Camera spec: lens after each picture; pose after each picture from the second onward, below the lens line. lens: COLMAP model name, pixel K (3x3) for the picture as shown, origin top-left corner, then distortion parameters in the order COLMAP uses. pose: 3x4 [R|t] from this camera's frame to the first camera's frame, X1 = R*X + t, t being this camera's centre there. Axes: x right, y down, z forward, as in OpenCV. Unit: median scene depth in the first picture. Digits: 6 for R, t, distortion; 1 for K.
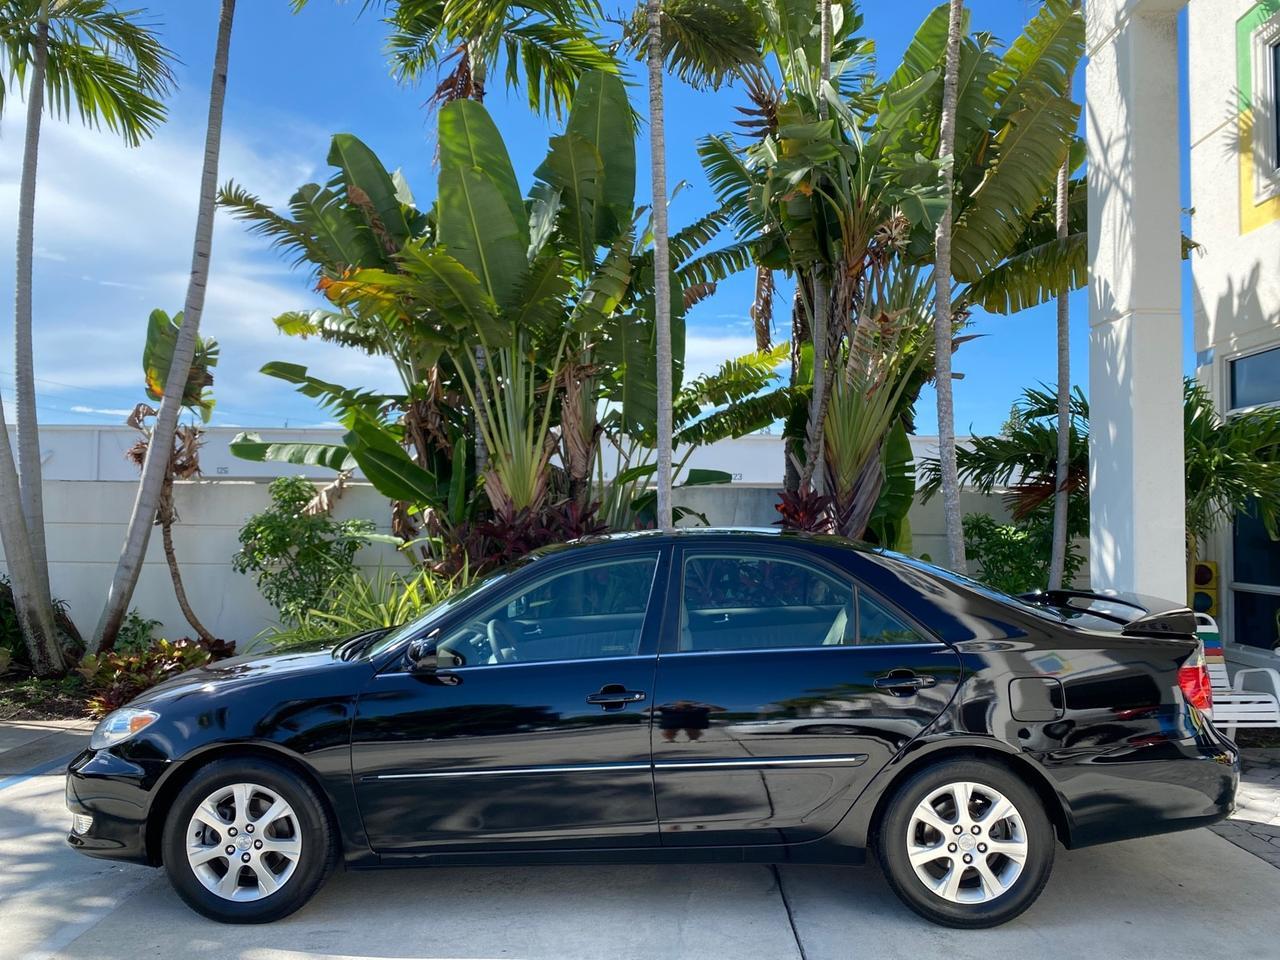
lens RADIAL K [[980.0, 0, 642.2], [0, 980.0, 473.5], [0, 0, 1]] dist [0.052271, -0.059194]
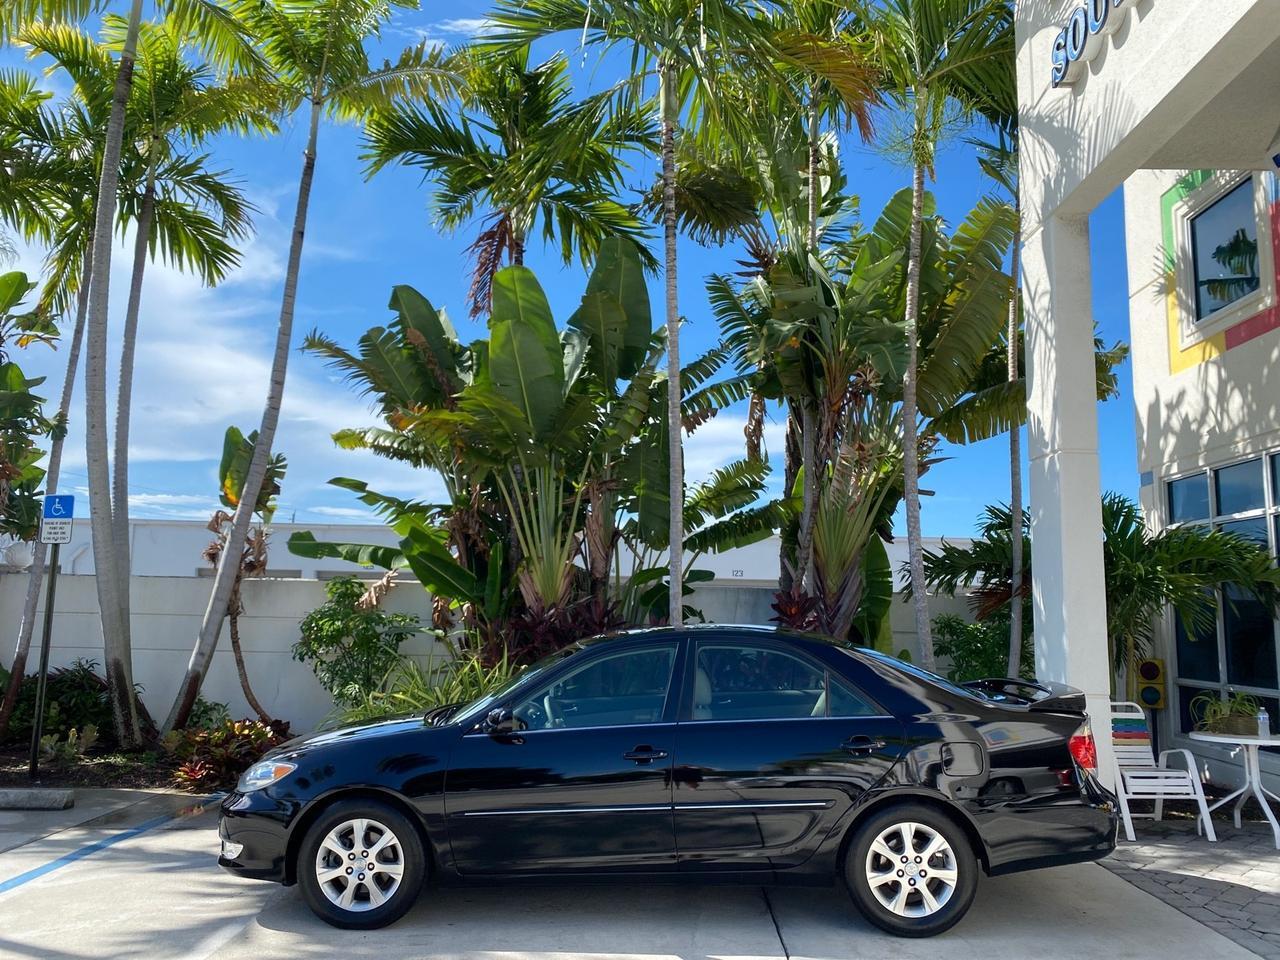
lens RADIAL K [[977.3, 0, 645.8], [0, 977.3, 473.8], [0, 0, 1]] dist [0.062934, -0.079931]
pose [[0.999944, 0.010440, 0.001537, -0.014164], [-0.010249, 0.995506, -0.094144, -0.010279], [-0.002513, 0.094123, 0.995557, -0.155256]]
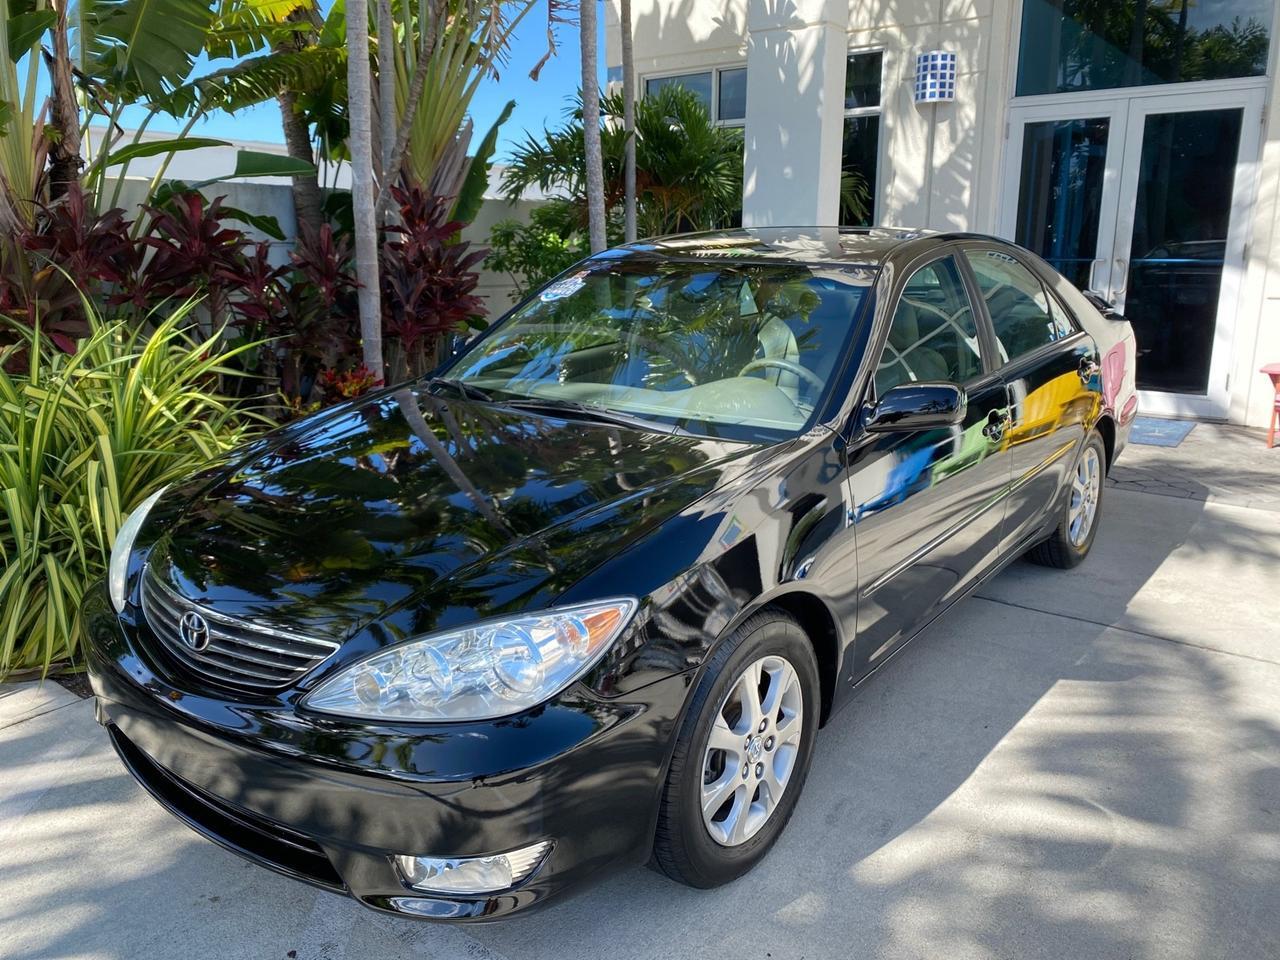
lens RADIAL K [[981.1, 0, 640.0], [0, 981.1, 480.0], [0, 0, 1]] dist [0.004091, -0.009617]
pose [[0.594397, -0.196667, 0.779753, -0.392586], [-0.035868, 0.962186, 0.270022, 0.023138], [-0.803372, -0.188468, 0.564866, 0.332296]]
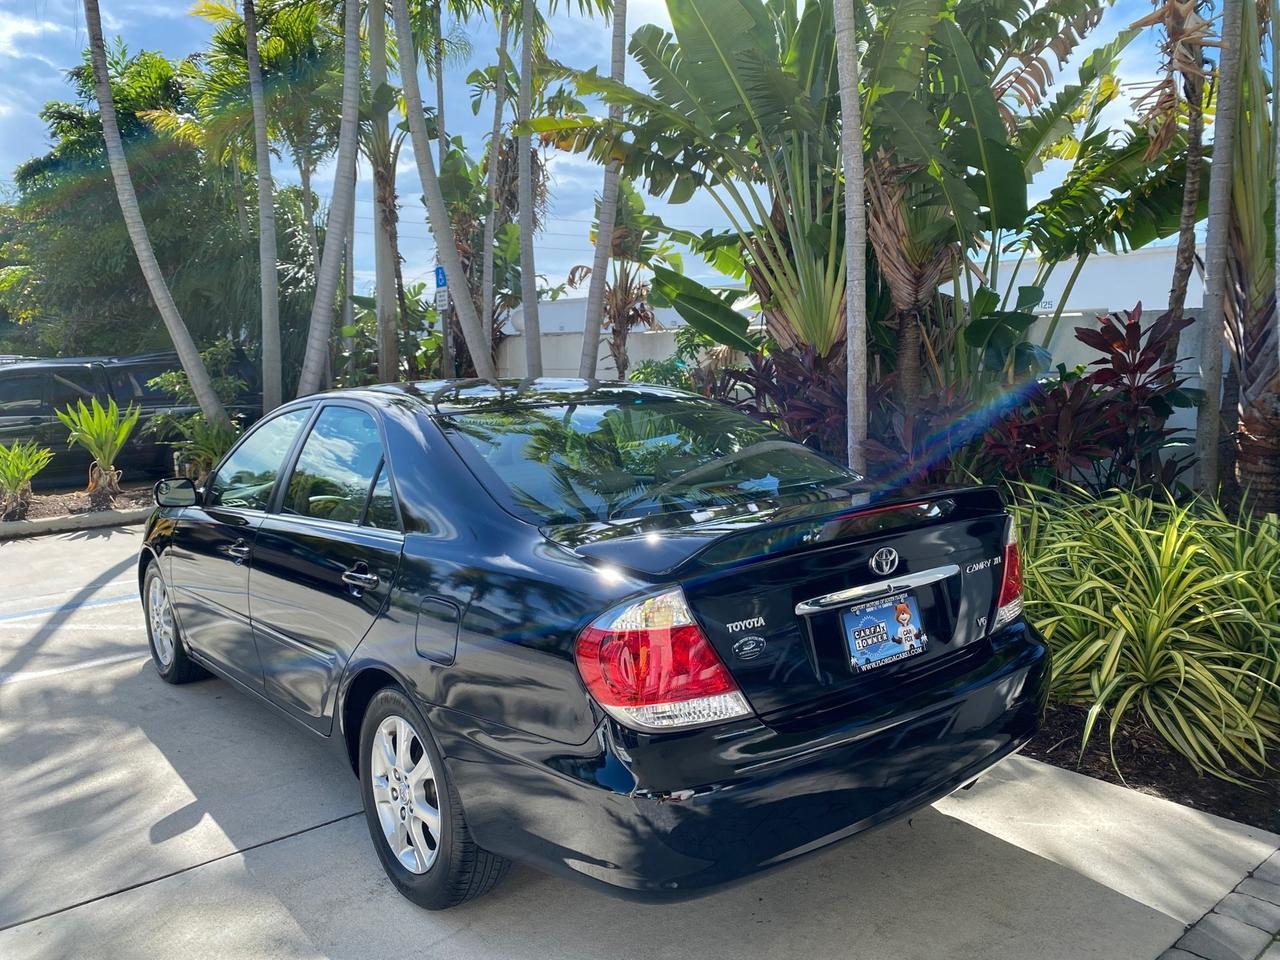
lens RADIAL K [[981.1, 0, 640.0], [0, 981.1, 480.0], [0, 0, 1]] dist [0.004091, -0.009617]
pose [[0.653093, 0.077011, -0.753352, 0.437386], [0.052790, 0.987766, 0.146739, 0.013505], [0.755435, -0.135604, 0.641037, 0.298576]]
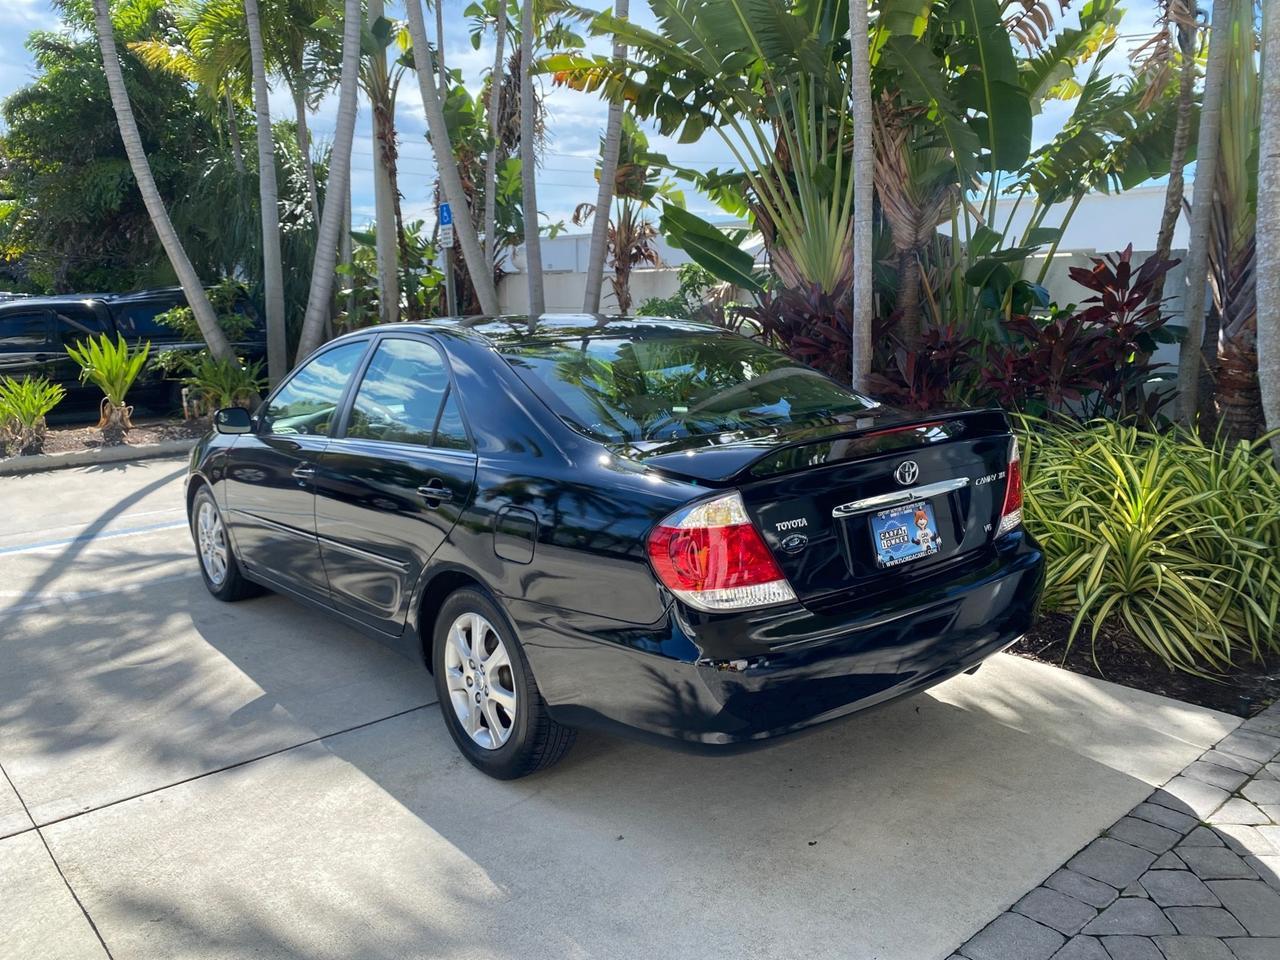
lens RADIAL K [[984.3, 0, 645.4], [0, 984.3, 482.0], [0, 0, 1]] dist [0.002671, -0.008692]
pose [[0.669273, 0.122704, -0.732815, 0.453656], [0.049482, 0.976720, 0.208735, 0.012601], [0.741367, -0.175962, 0.647620, 0.253117]]
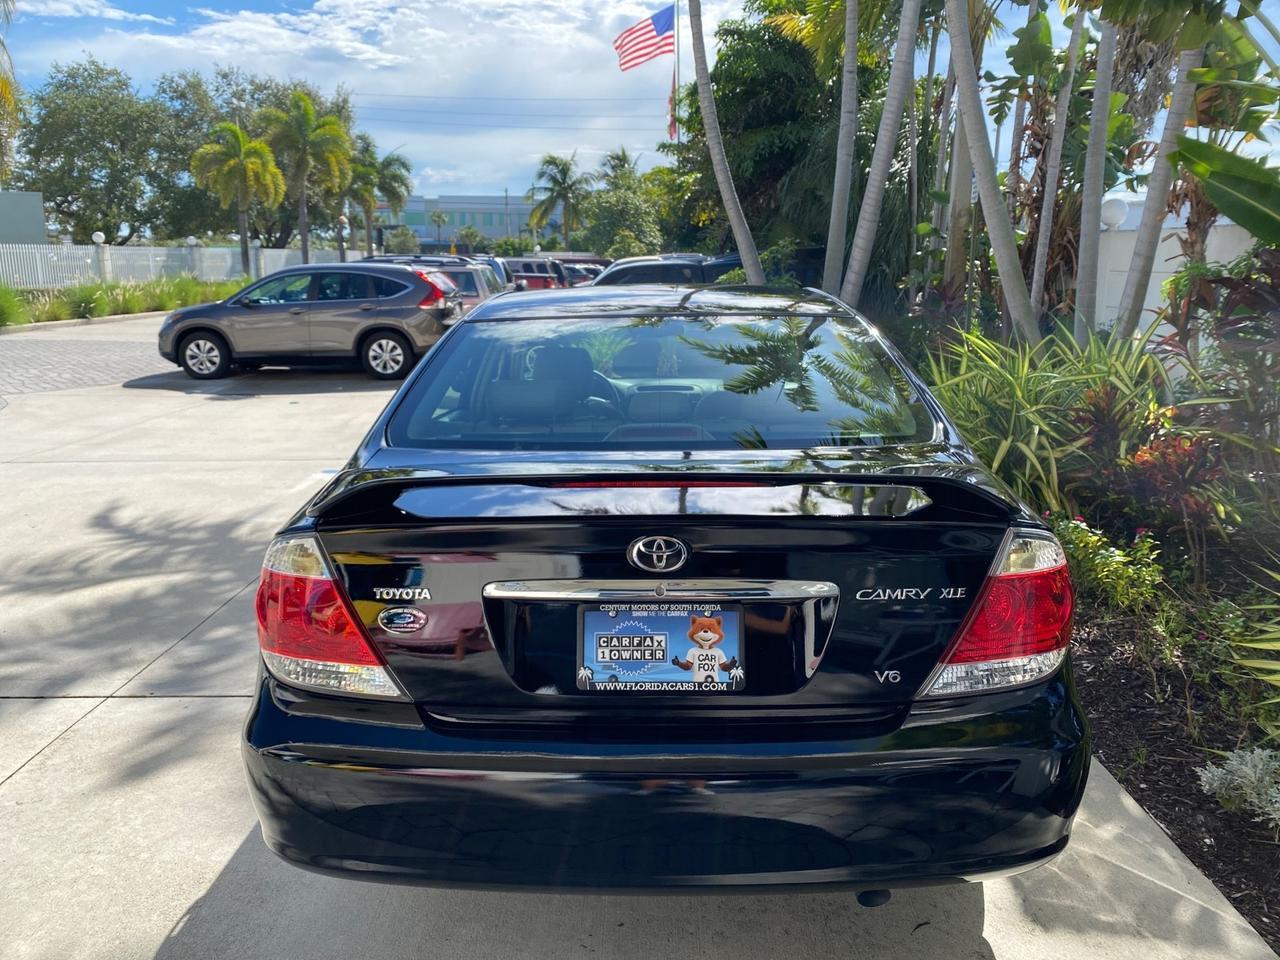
lens RADIAL K [[981.1, 0, 640.0], [0, 981.1, 480.0], [0, 0, 1]] dist [0.004091, -0.009617]
pose [[0.010139, 0.207612, -0.978159, 0.469335], [0.052757, 0.976736, 0.207856, 0.024768], [0.998556, -0.053712, -0.001050, 0.533957]]
